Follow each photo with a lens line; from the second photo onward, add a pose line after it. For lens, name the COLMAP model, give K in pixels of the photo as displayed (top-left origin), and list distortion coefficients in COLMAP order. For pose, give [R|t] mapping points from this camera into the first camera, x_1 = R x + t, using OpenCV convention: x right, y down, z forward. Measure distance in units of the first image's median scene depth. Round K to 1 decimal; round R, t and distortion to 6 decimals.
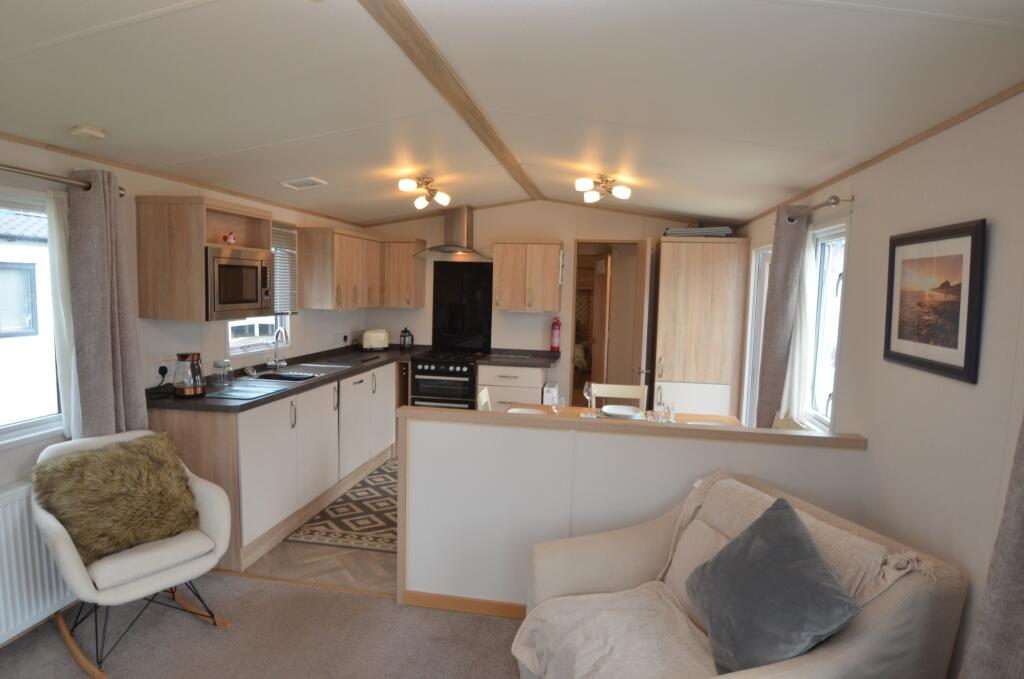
lens RADIAL K [[561.4, 0, 512.1], [0, 561.4, 340.5], [0, 0, 1]] dist [-0.021006, -0.000524]
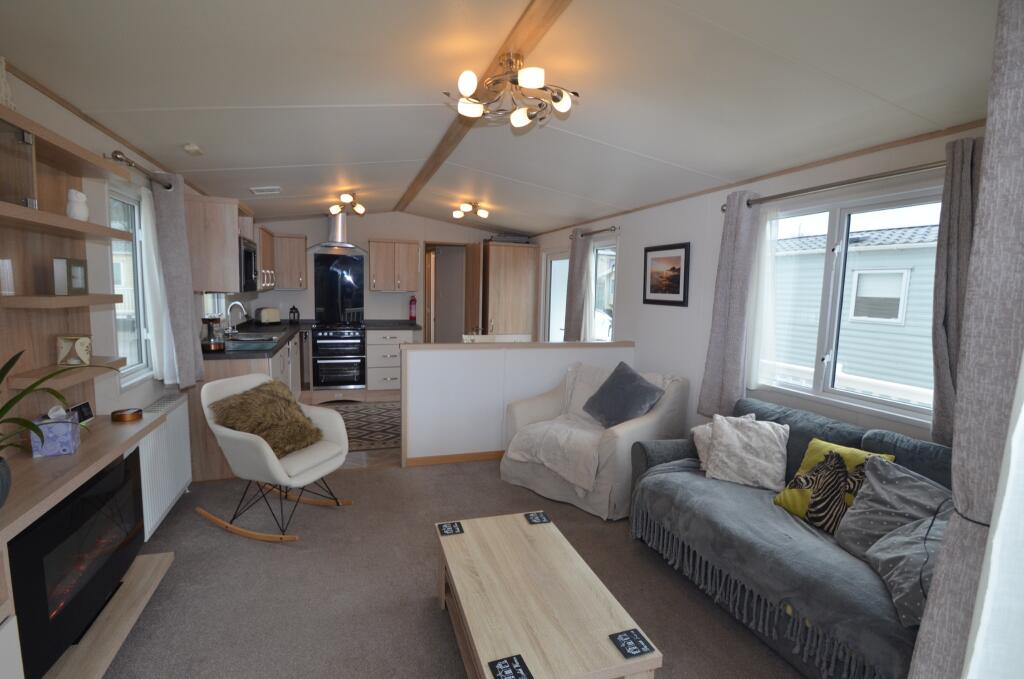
lens RADIAL K [[457.8, 0, 510.9], [0, 457.8, 336.4], [0, 0, 1]] dist [-0.021372, -0.001120]
pose [[0.886084, -0.051541, 0.460650, -0.472520], [0.039556, 0.998582, 0.035641, 0.058978], [-0.461834, -0.013359, 0.886866, -0.271896]]
